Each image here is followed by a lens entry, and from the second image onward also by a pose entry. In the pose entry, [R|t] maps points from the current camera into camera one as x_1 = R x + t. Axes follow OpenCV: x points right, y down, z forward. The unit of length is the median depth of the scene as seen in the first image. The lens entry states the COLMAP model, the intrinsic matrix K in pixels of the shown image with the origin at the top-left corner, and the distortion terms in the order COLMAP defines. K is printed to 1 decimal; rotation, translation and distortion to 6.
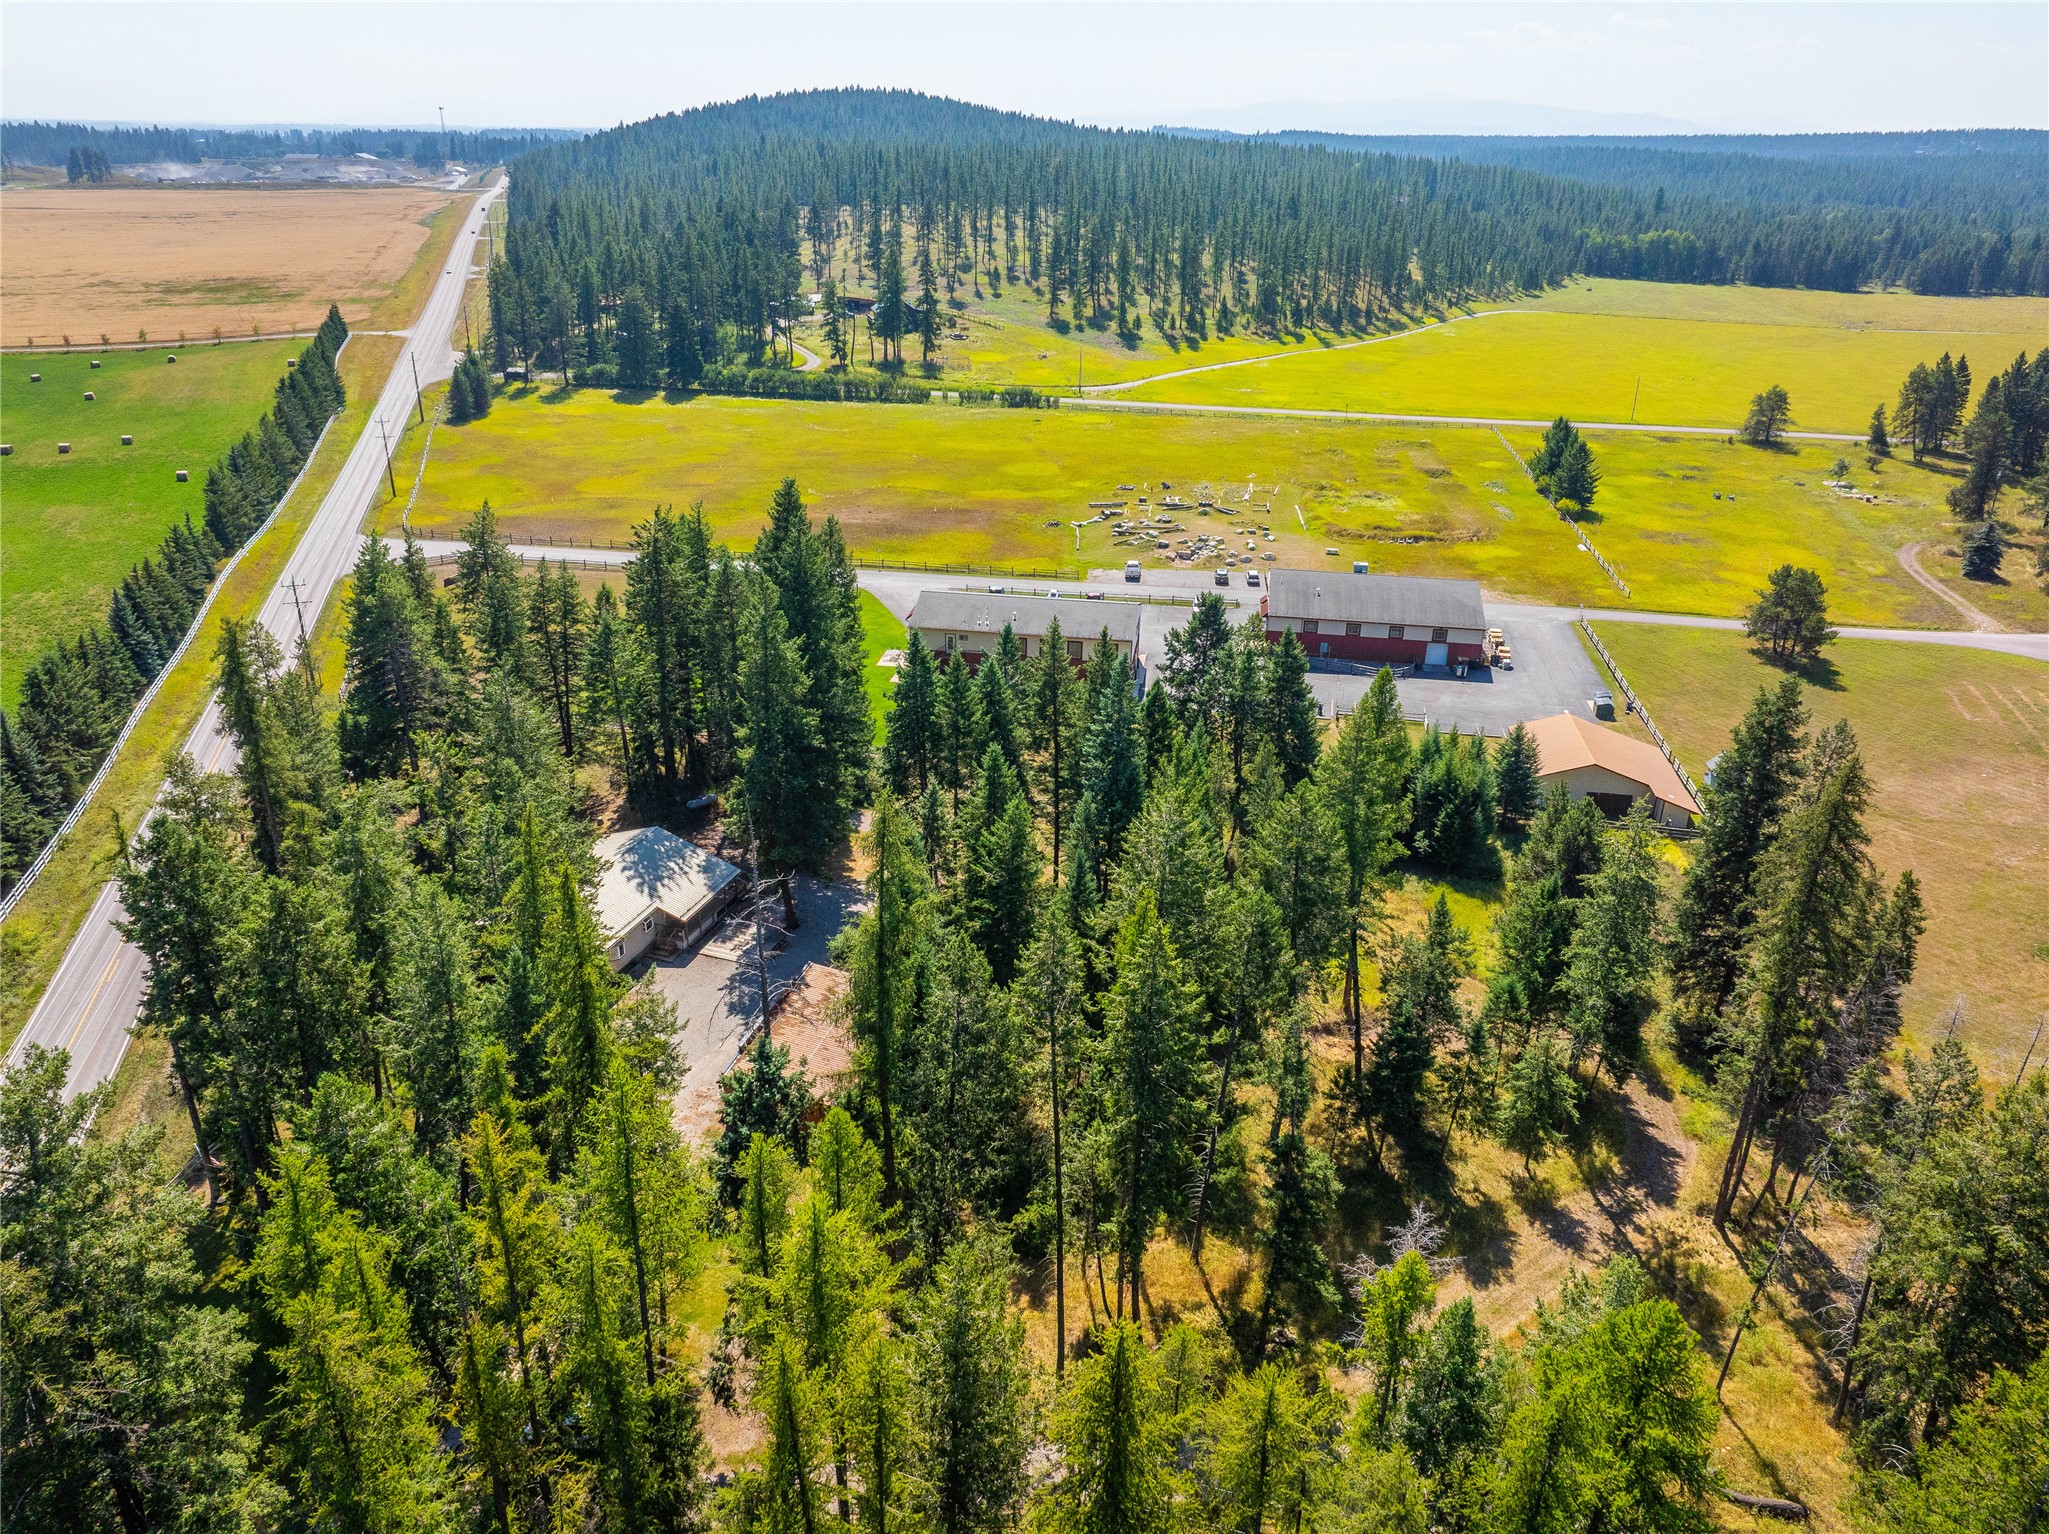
lens RADIAL K [[1414.9, 0, 1024.7], [0, 1414.9, 767.2], [0, 0, 1]] dist [-0.033237, -0.008779]
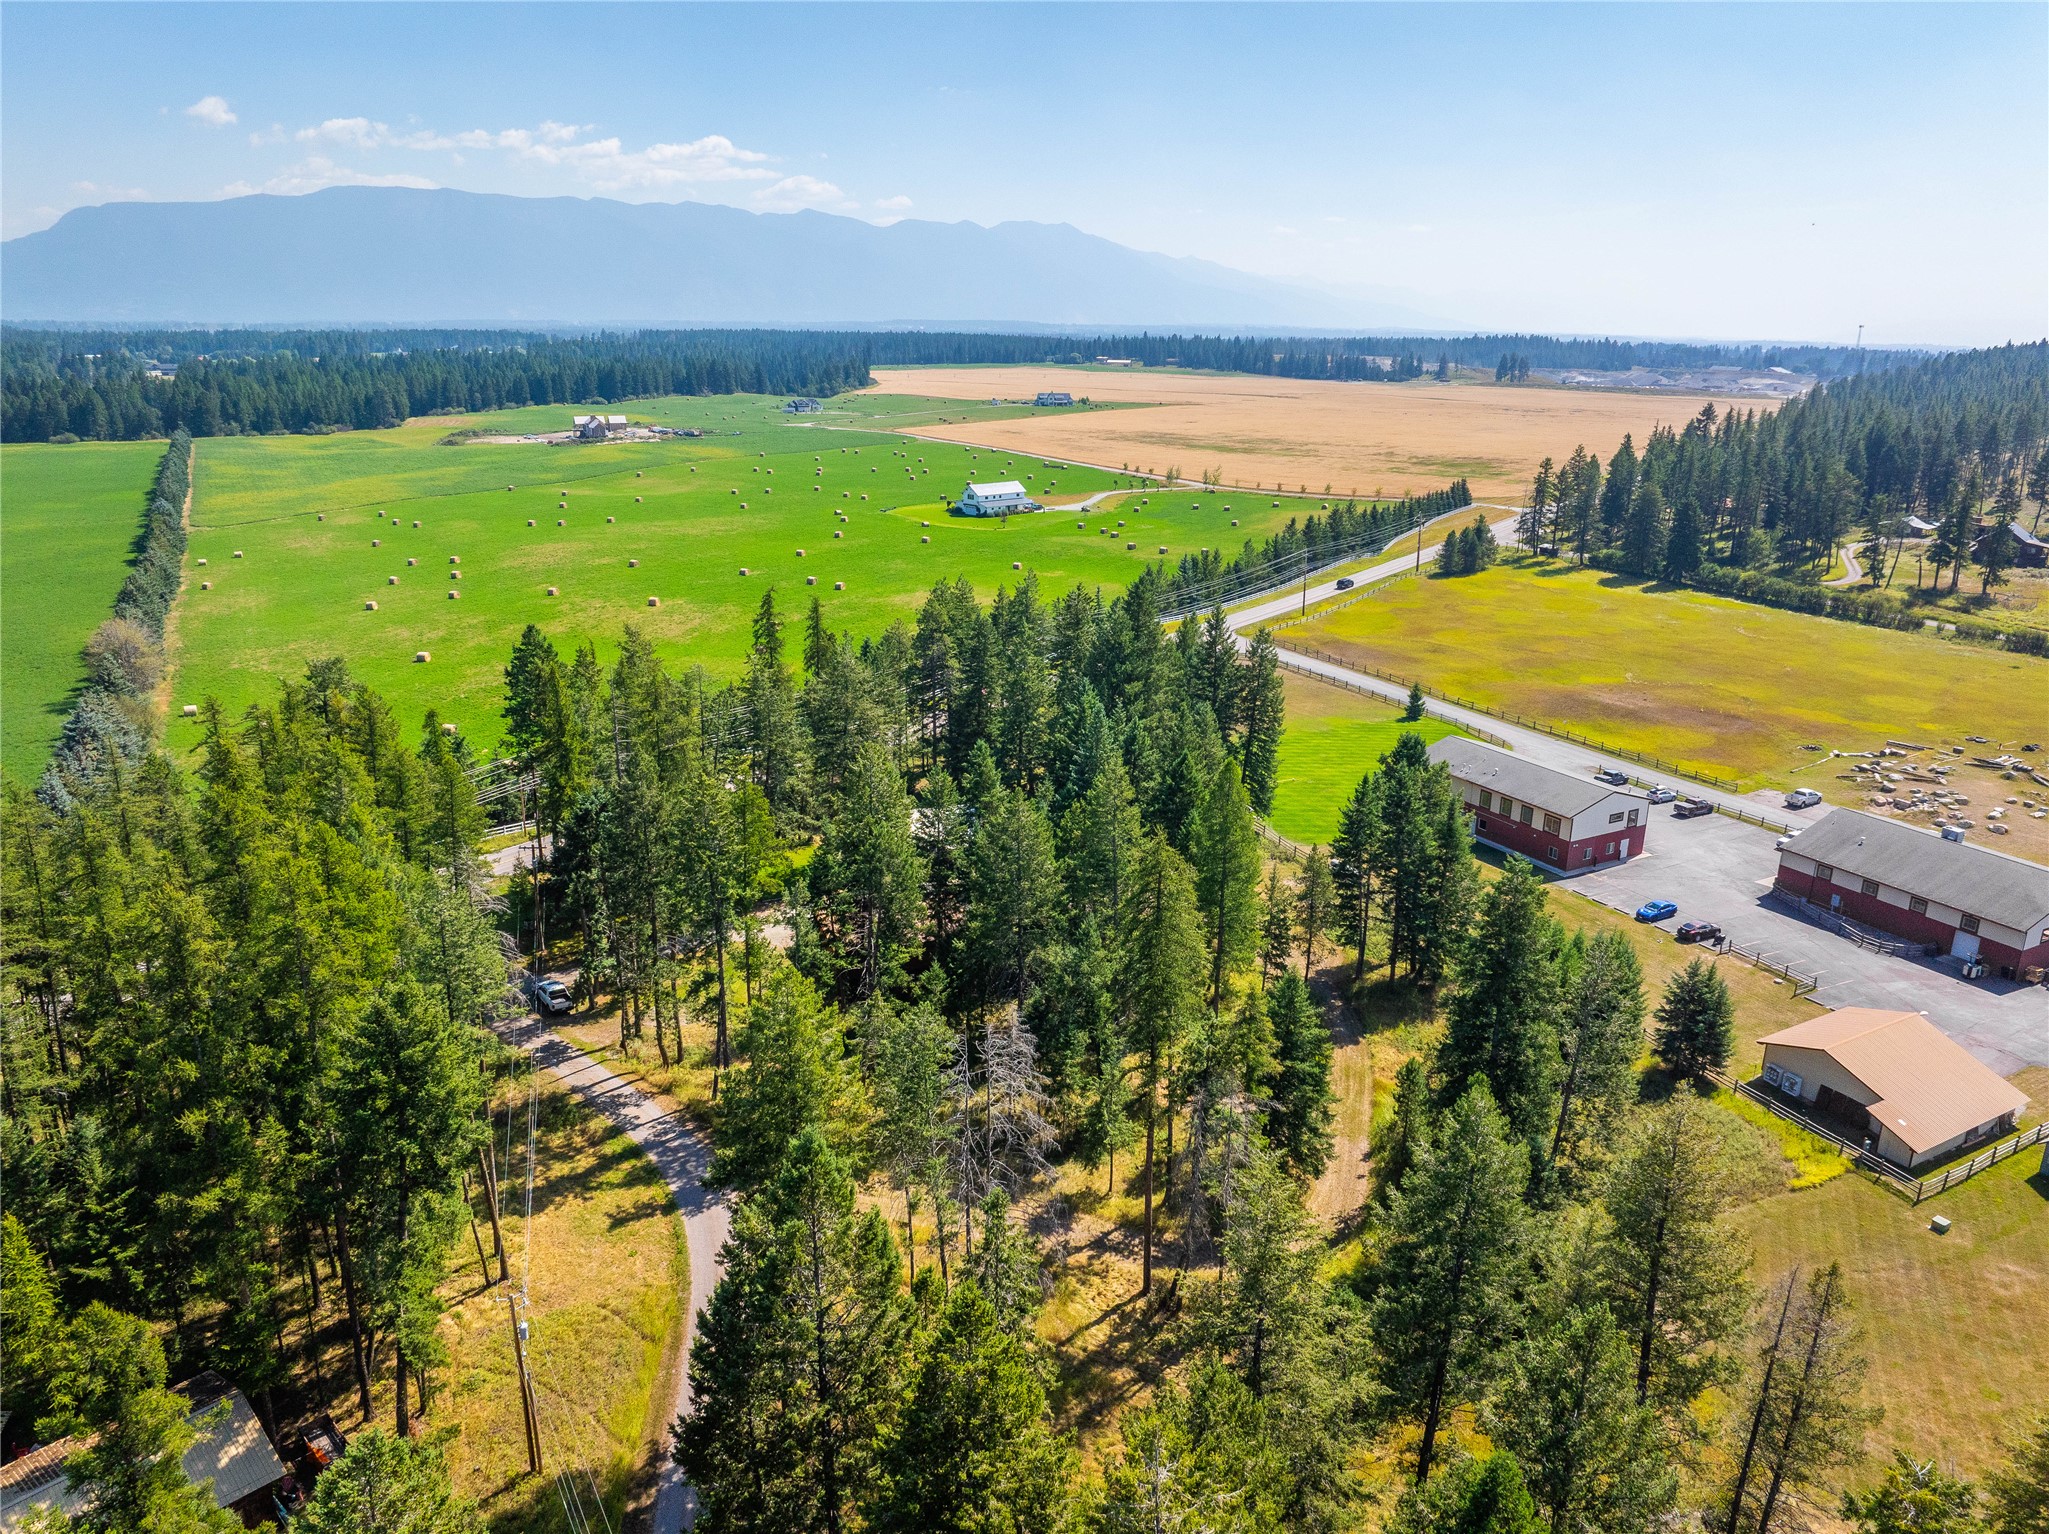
lens RADIAL K [[1414.9, 0, 1024.7], [0, 1414.9, 766.4], [0, 0, 1]] dist [-0.033237, -0.008779]
pose [[0.608290, 0.227315, -0.760467, 0.279073], [-0.329591, 0.943942, 0.018522, -0.007871], [0.722048, 0.239376, 0.649112, 0.038350]]
